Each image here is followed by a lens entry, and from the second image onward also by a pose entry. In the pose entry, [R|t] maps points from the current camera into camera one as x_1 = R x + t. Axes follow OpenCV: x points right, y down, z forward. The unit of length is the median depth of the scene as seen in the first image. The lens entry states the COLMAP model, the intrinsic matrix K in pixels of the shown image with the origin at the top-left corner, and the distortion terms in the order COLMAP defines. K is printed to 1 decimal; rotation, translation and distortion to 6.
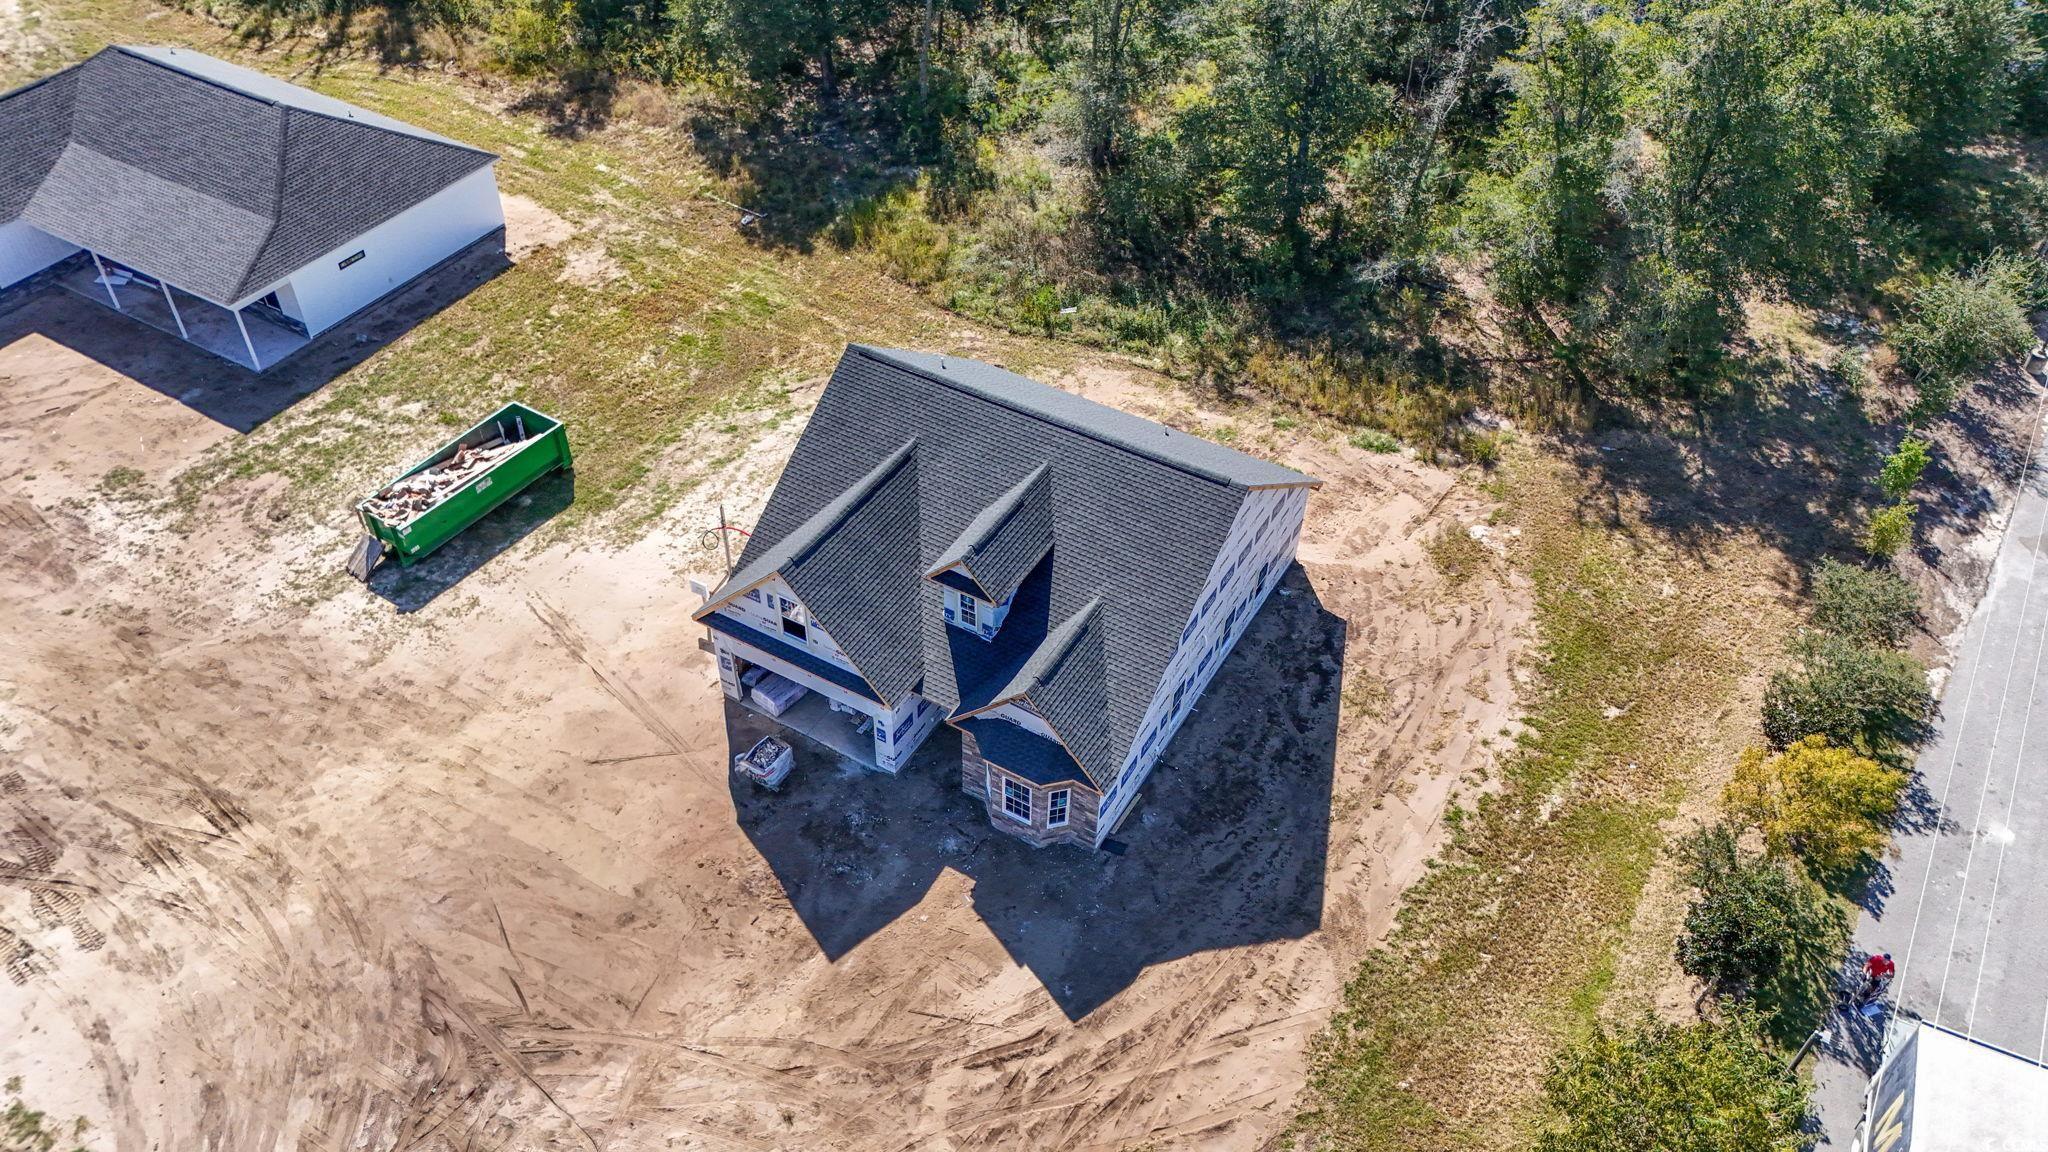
lens RADIAL K [[1506.7, 0, 1018.6], [0, 1506.7, 573.3], [0, 0, 1]] dist [0.116357, -0.161806]
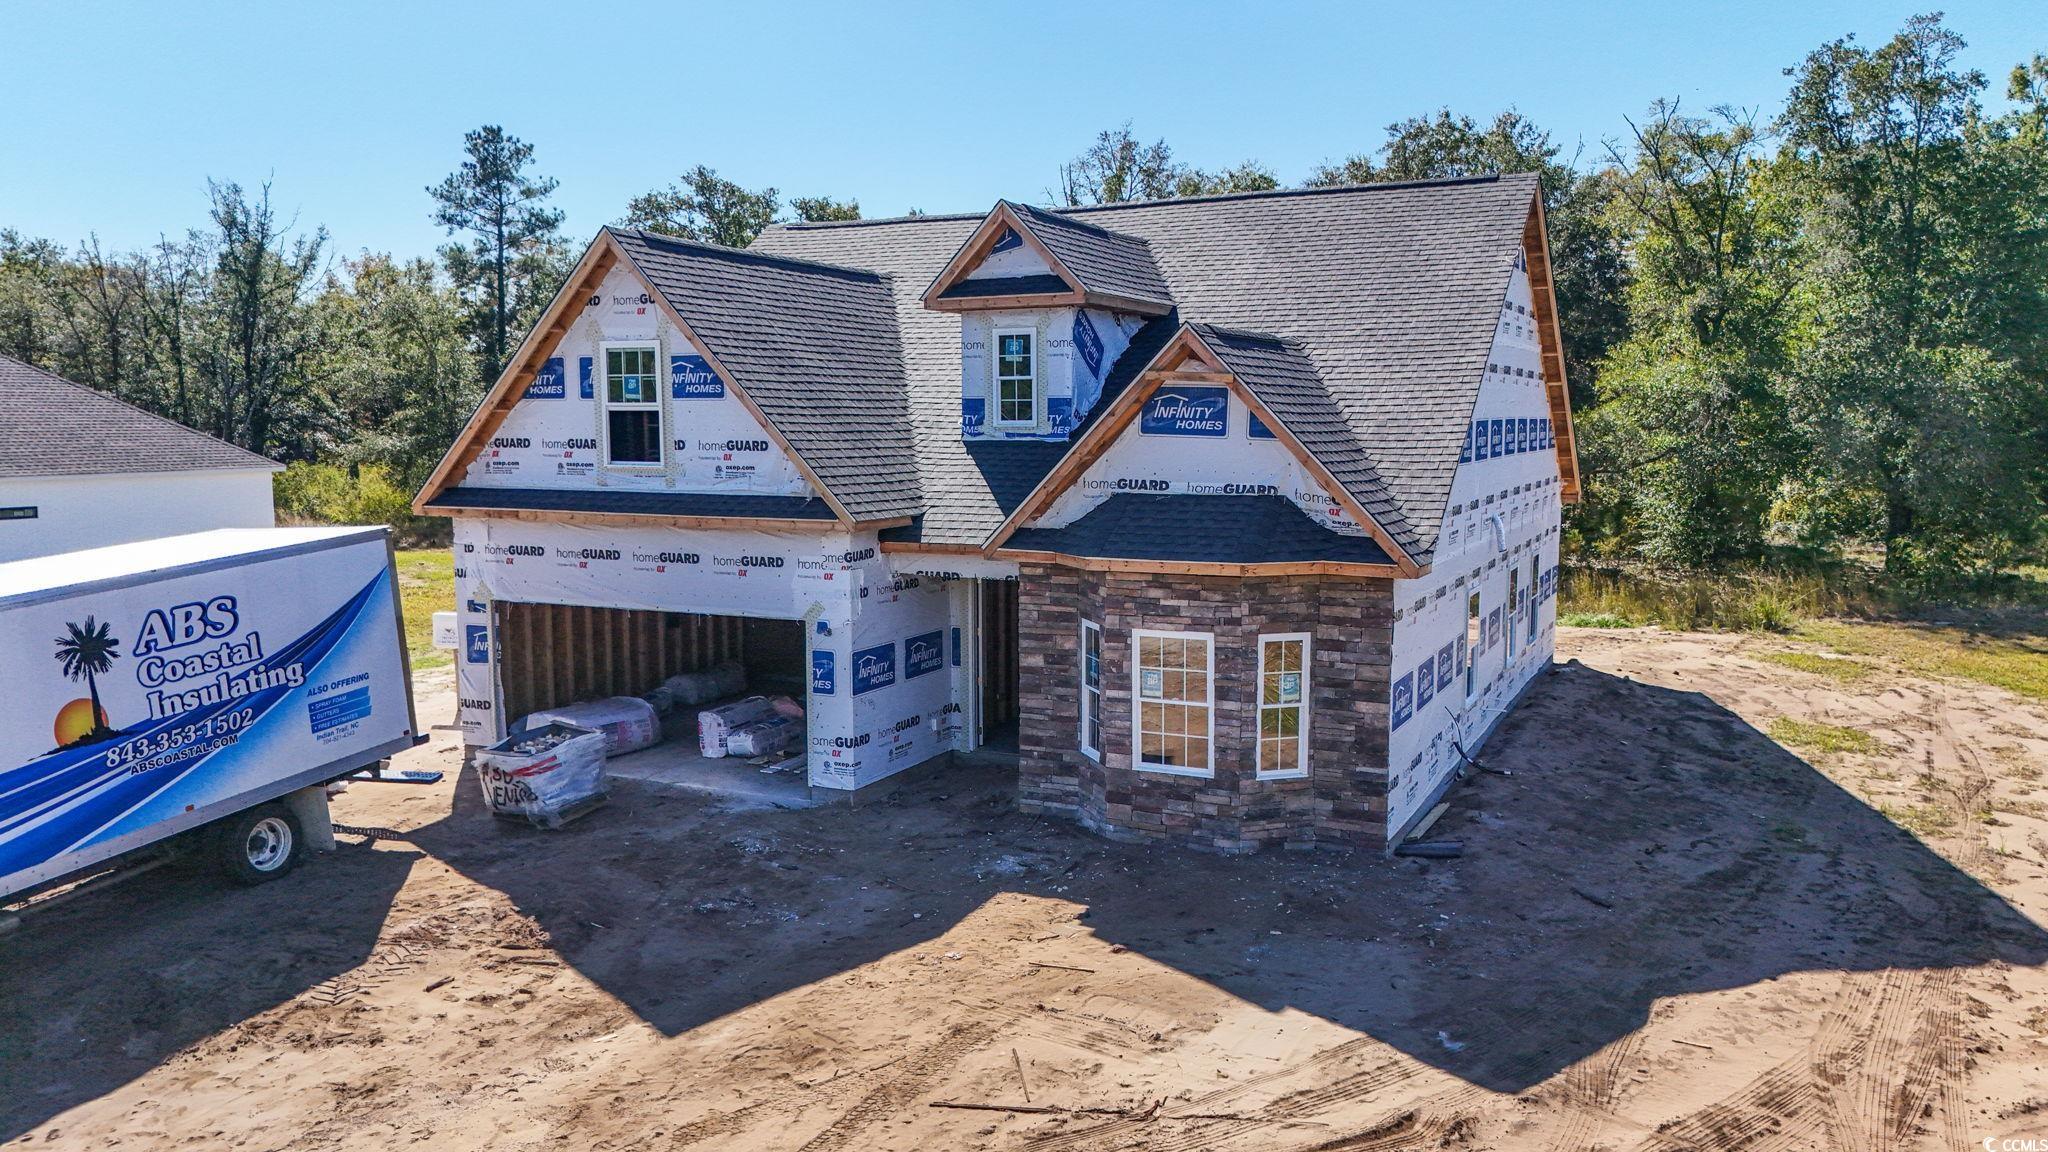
lens RADIAL K [[1506.7, 0, 1018.6], [0, 1506.7, 573.3], [0, 0, 1]] dist [0.116357, -0.161806]
pose [[0.996775, -0.026865, 0.075622, -0.054481], [0.066506, 0.803897, -0.591039, 0.274551], [-0.044914, 0.594162, 0.803090, 0.514701]]
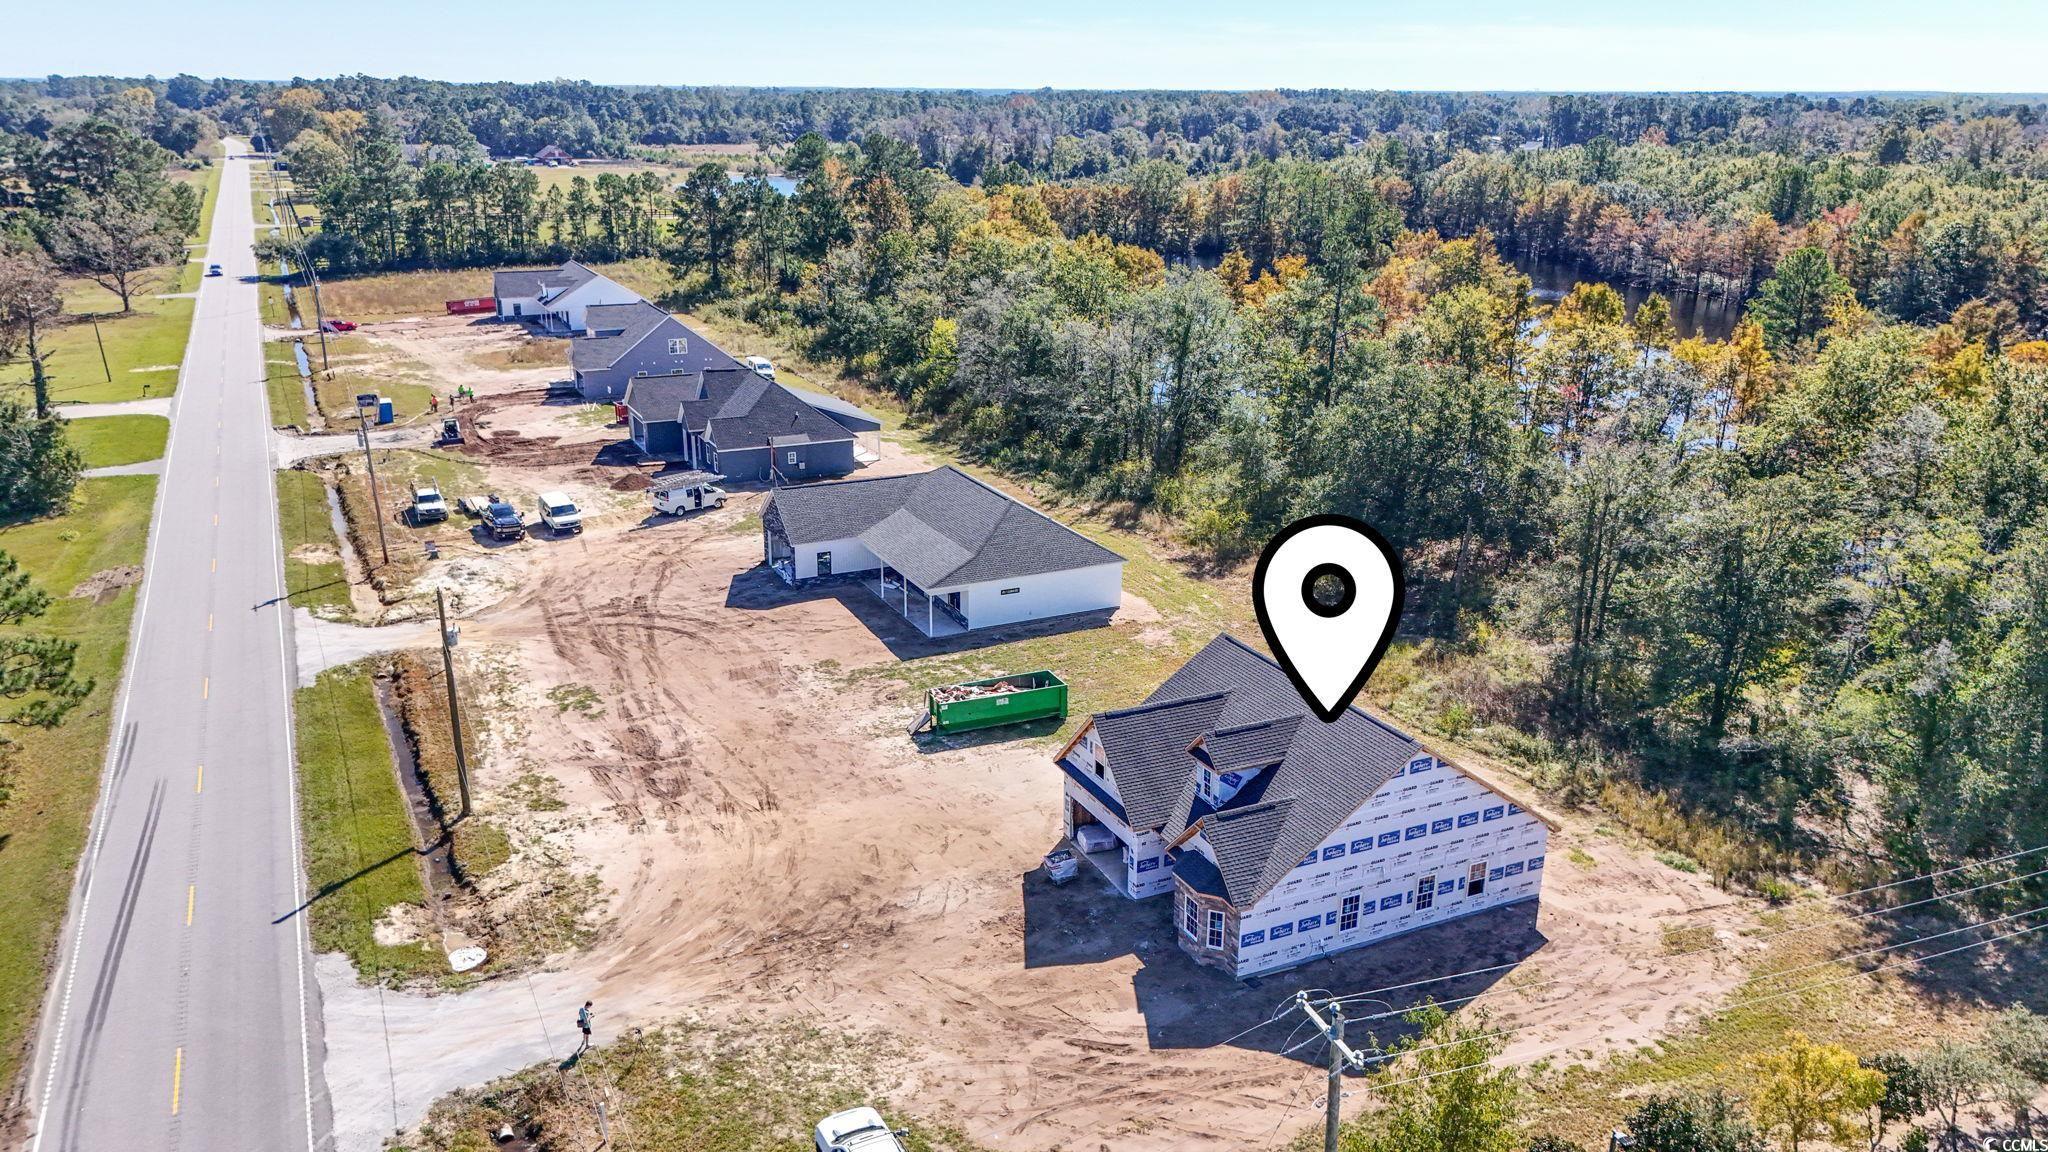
lens RADIAL K [[1506.7, 0, 1018.6], [0, 1506.7, 573.3], [0, 0, 1]] dist [0.116357, -0.161806]
pose [[0.829885, 0.161537, -0.534038, 0.426216], [-0.372171, 0.873378, -0.314164, 0.284483], [0.415668, 0.459474, 0.784923, -0.217381]]
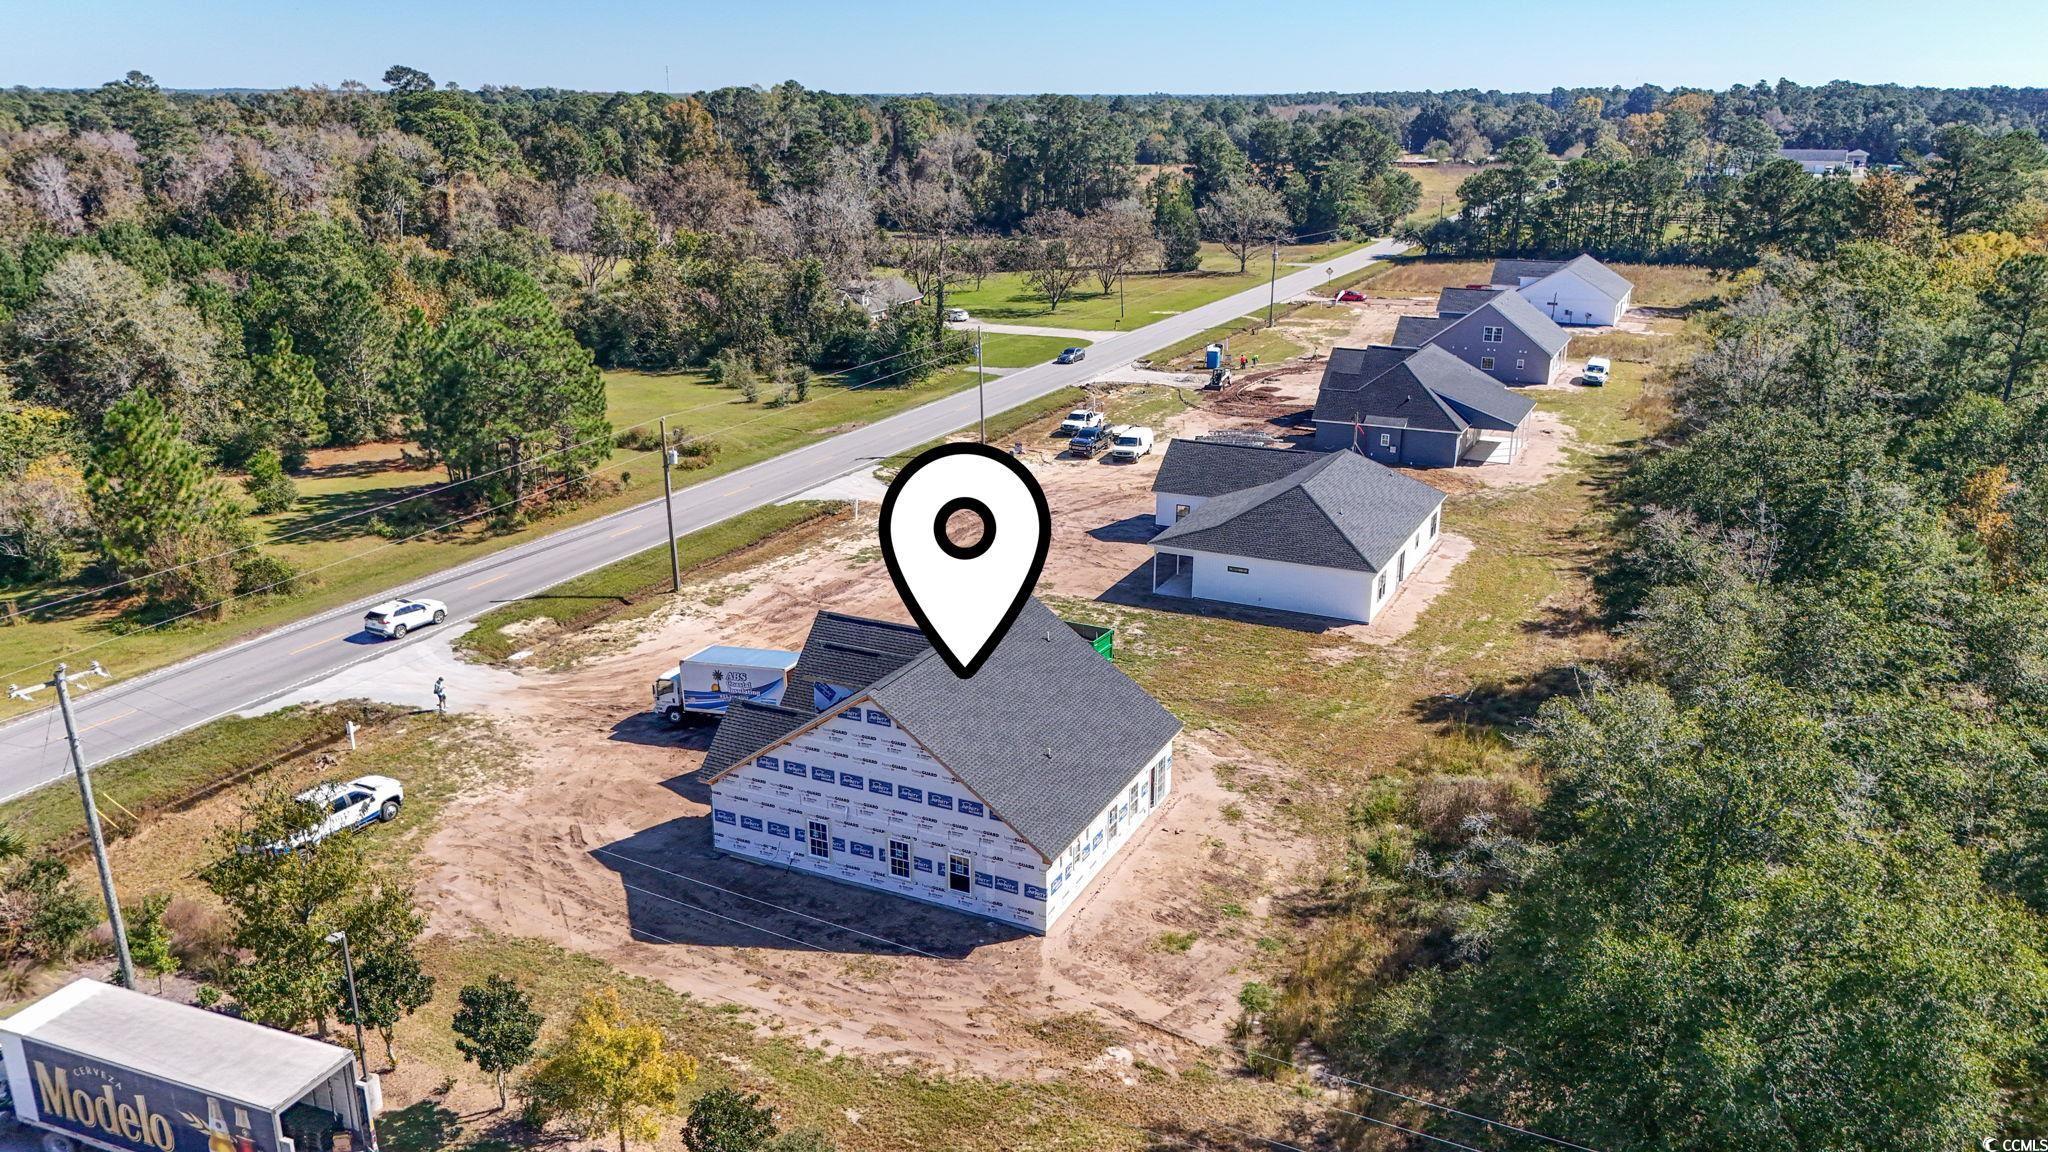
lens RADIAL K [[1506.7, 0, 1018.6], [0, 1506.7, 573.3], [0, 0, 1]] dist [0.116357, -0.161806]
pose [[0.072282, 0.286654, -0.955304, 1.073731], [-0.671859, 0.721888, 0.165778, -0.340721], [0.737143, 0.629847, 0.244771, 0.548821]]
